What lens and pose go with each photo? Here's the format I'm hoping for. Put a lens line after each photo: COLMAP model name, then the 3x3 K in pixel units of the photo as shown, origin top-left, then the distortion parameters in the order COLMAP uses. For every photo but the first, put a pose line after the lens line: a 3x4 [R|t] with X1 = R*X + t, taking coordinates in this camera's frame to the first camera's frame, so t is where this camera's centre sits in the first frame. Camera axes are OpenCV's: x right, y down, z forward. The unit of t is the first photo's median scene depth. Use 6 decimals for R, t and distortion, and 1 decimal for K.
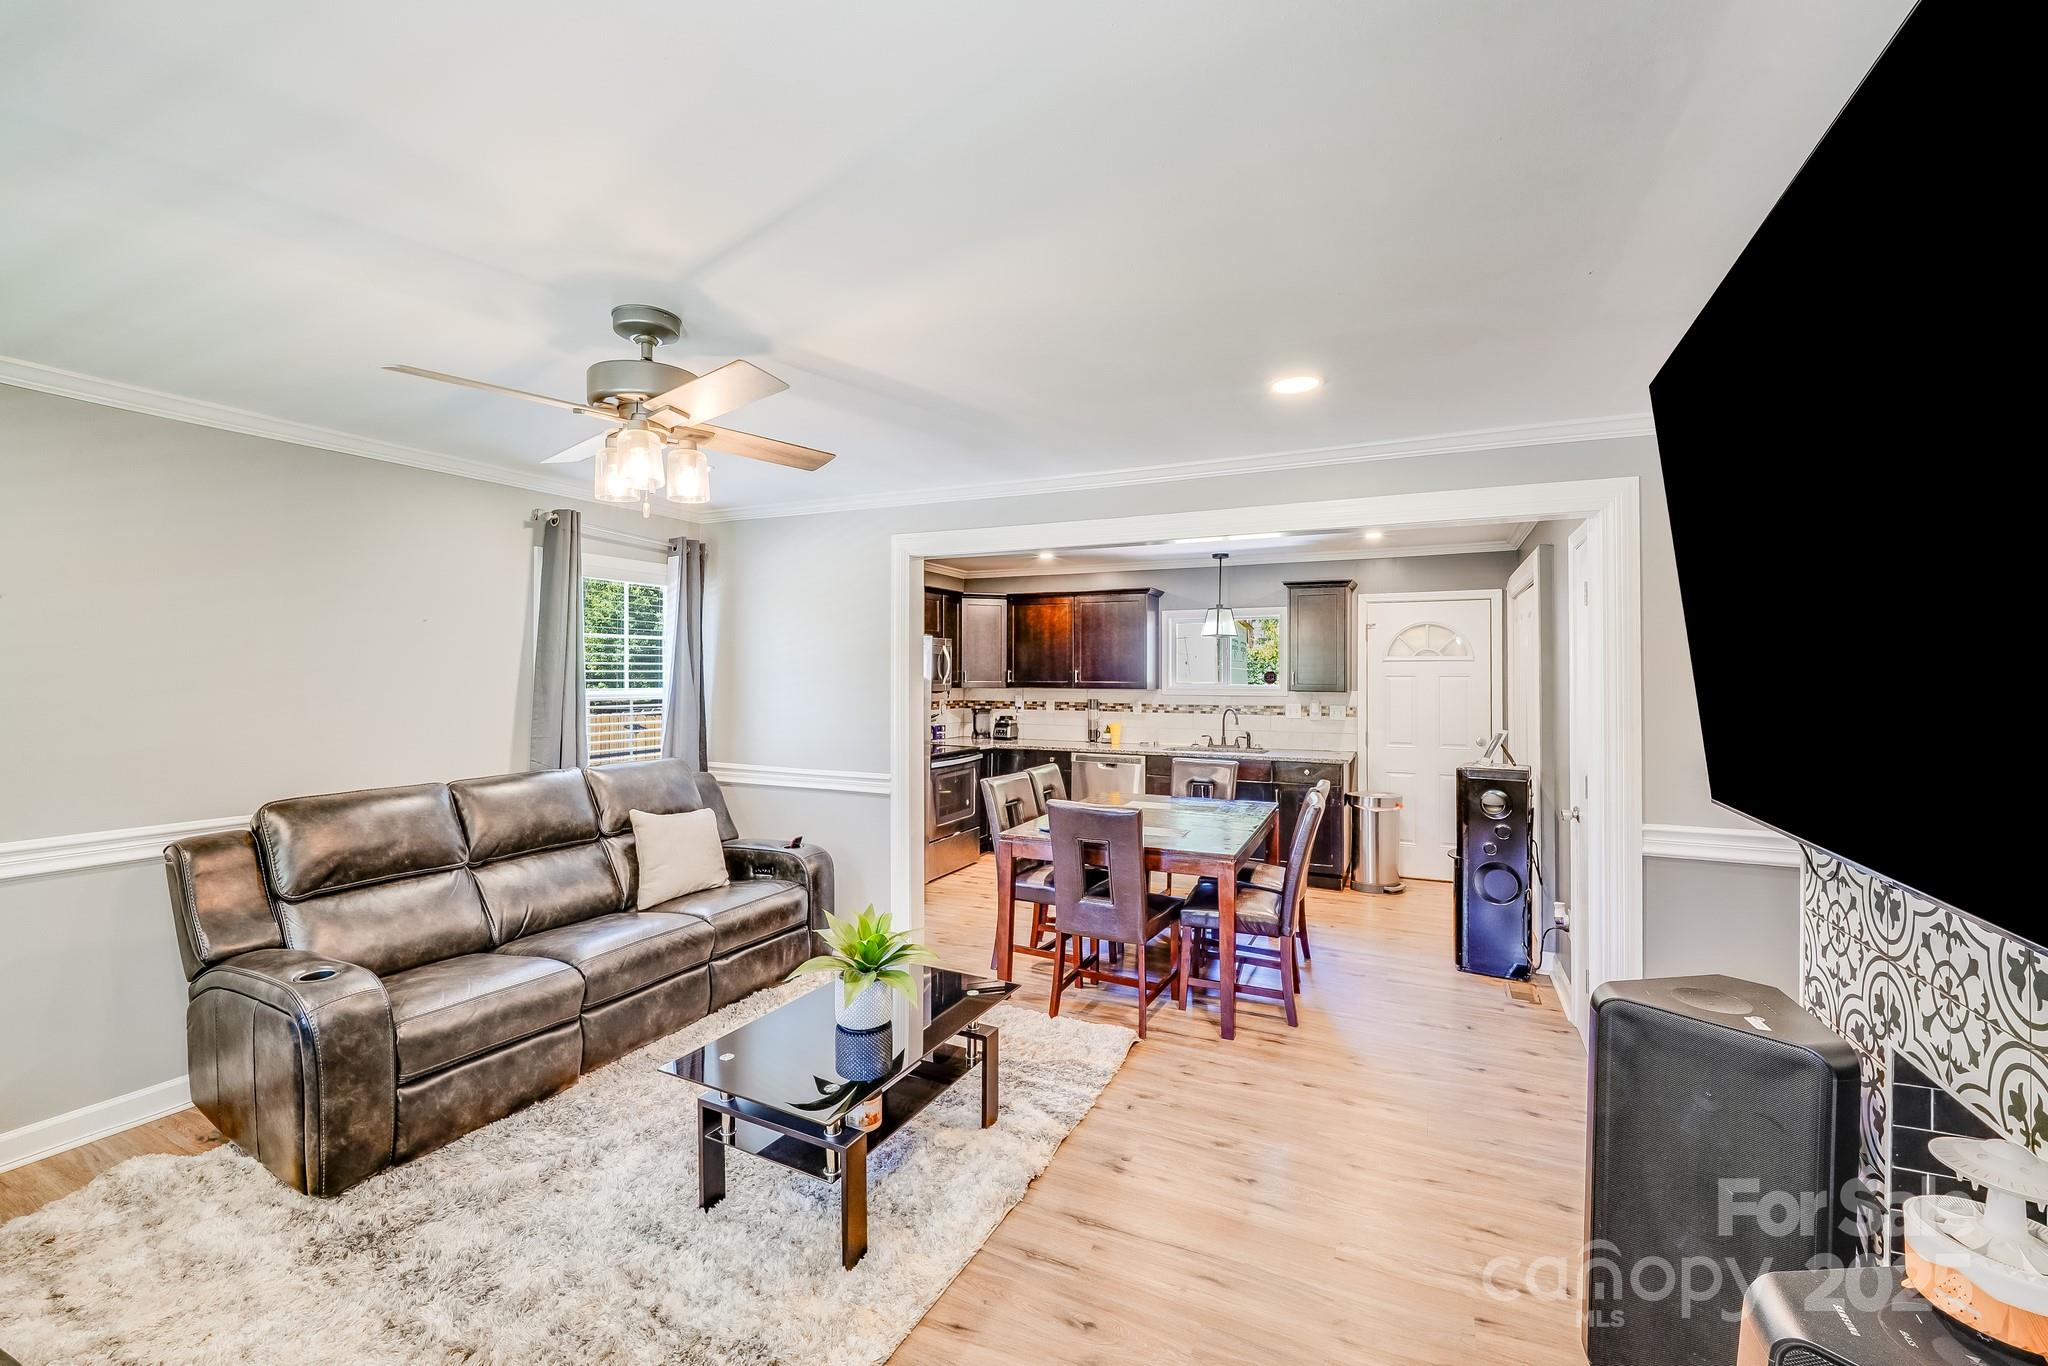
lens RADIAL K [[845.0, 0, 1022.3], [0, 845.0, 670.8], [0, 0, 1]] dist [-0.001139, -0.000734]
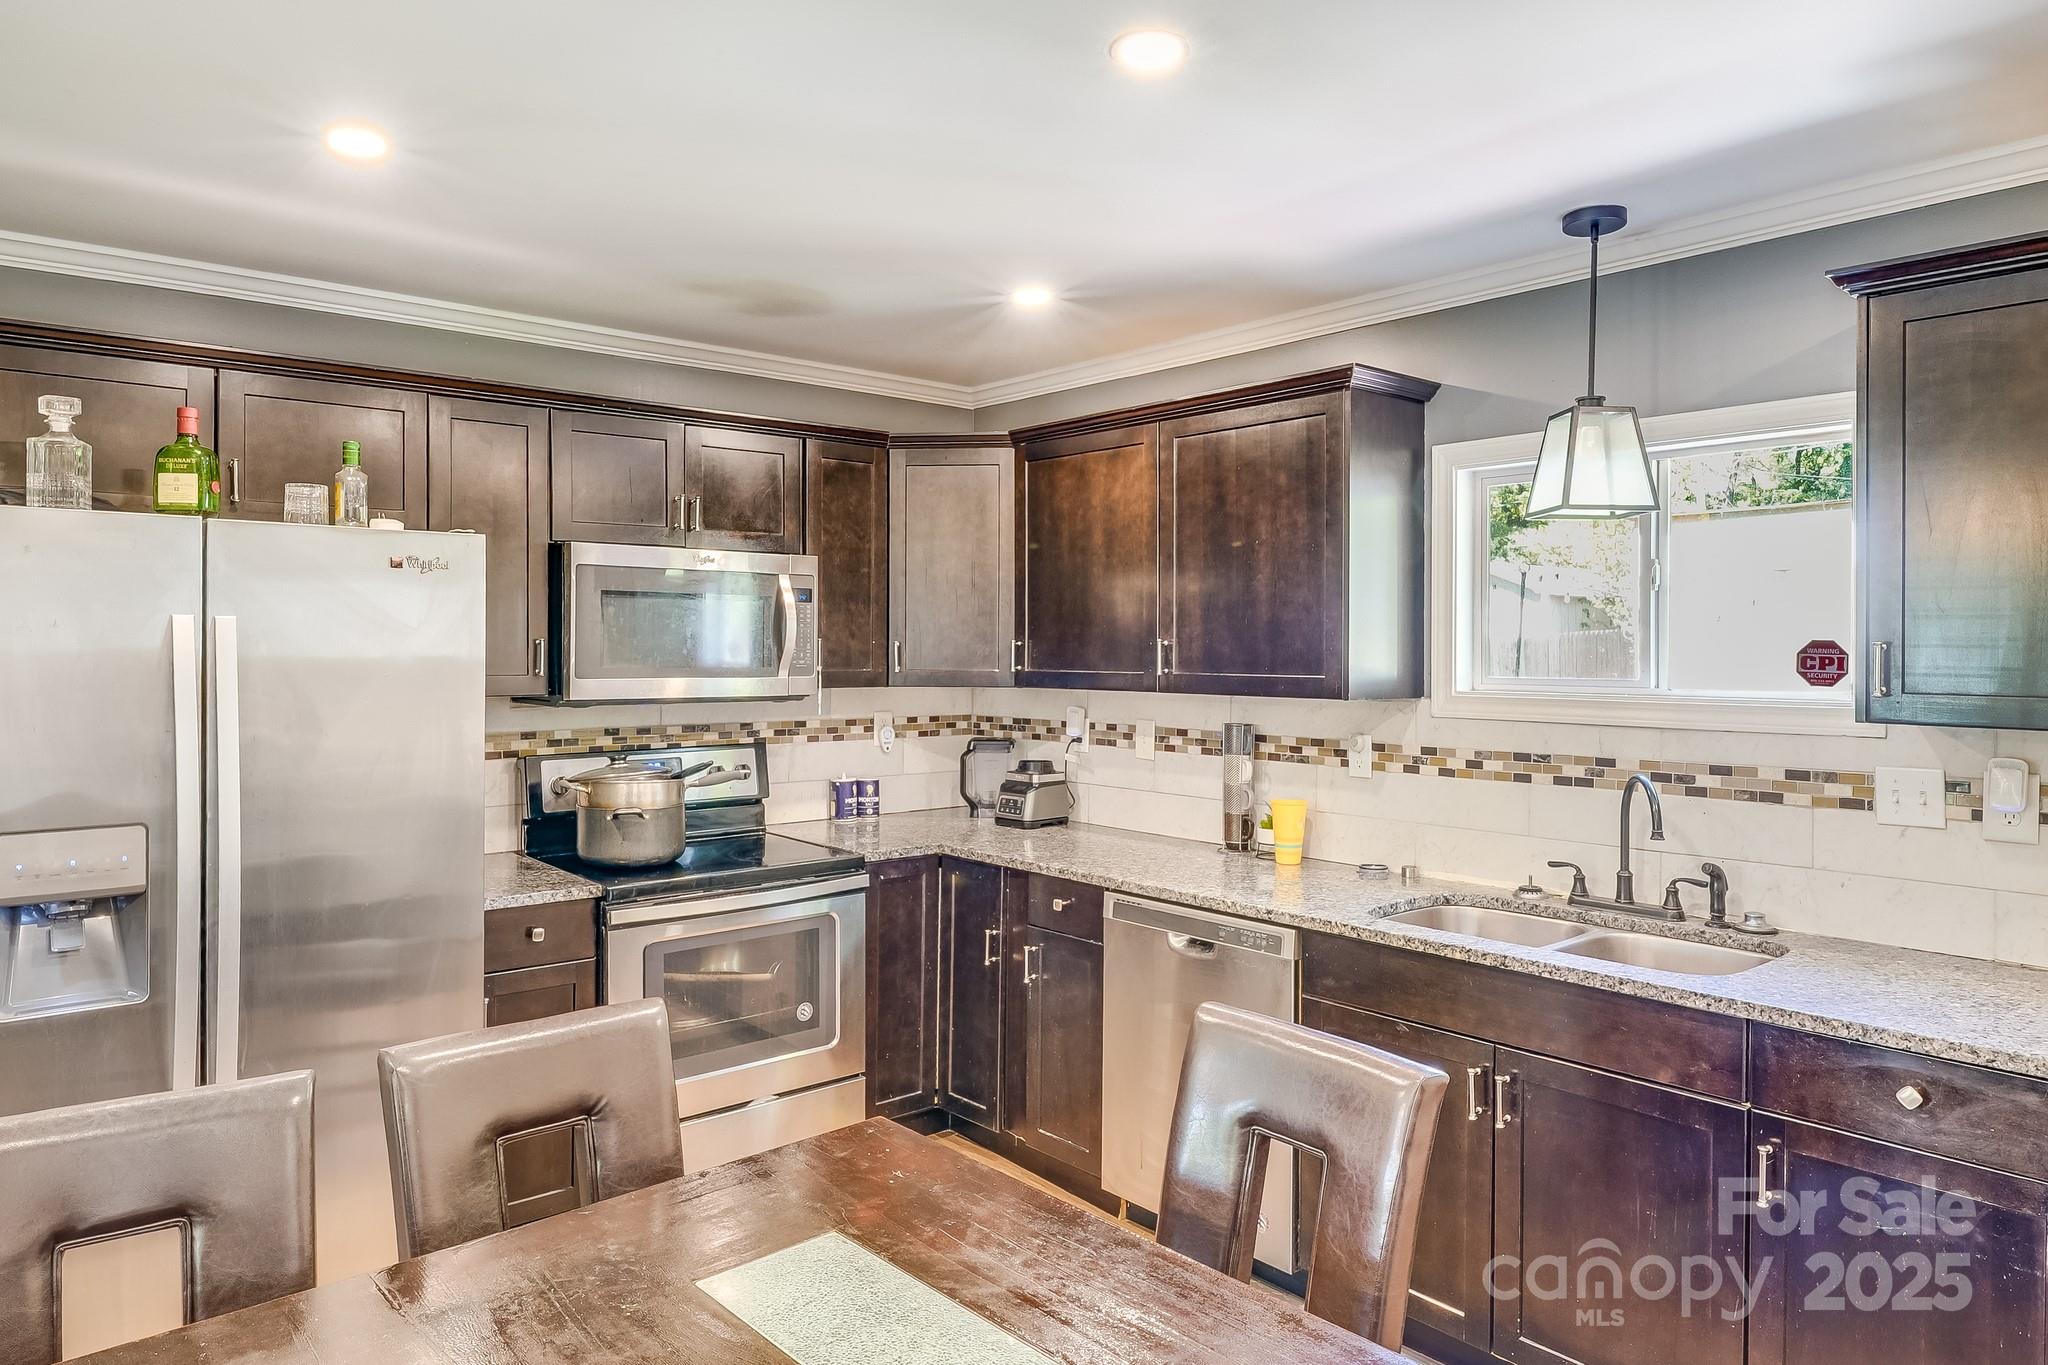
lens RADIAL K [[1292.2, 0, 1019.2], [0, 1292.2, 648.0], [0, 0, 1]] dist [-0.000572, -0.000176]
pose [[0.907755, -0.000384, -0.419500, 0.483844], [0.002714, 0.999984, 0.004958, 0.001104], [0.419491, -0.005639, 0.907742, 1.081931]]
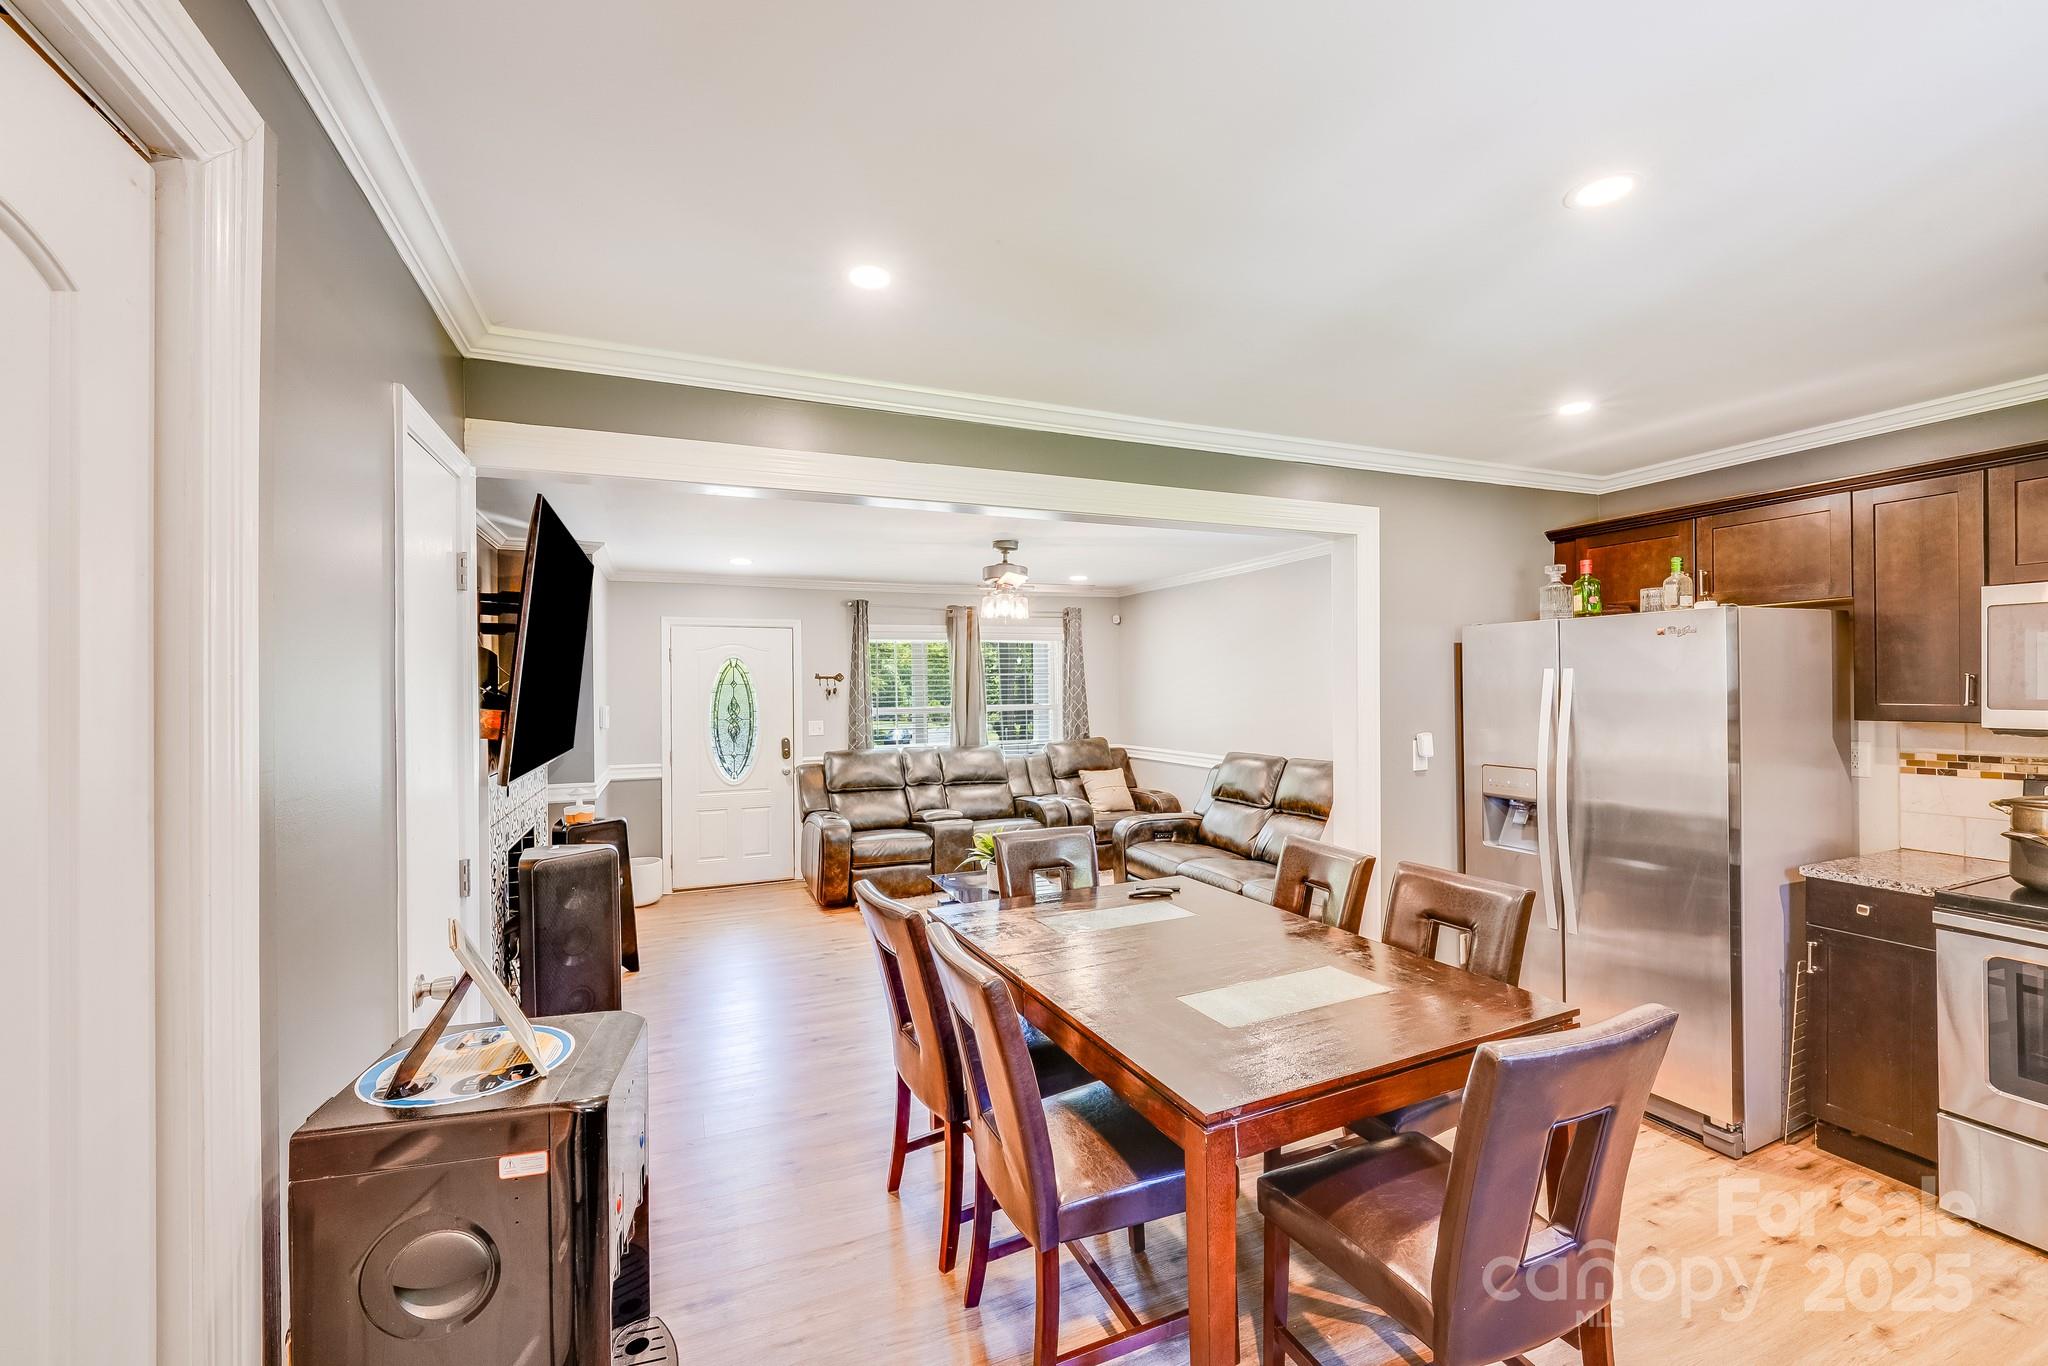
lens RADIAL K [[828.9, 0, 1019.3], [0, 828.9, 676.7], [0, 0, 1]] dist [-0.016546, -0.000032]
pose [[-0.657073, -0.003875, -0.753817, 0.877621], [0.012796, 0.999785, -0.016292, 0.001508], [0.753718, -0.020351, -0.656883, 1.759847]]
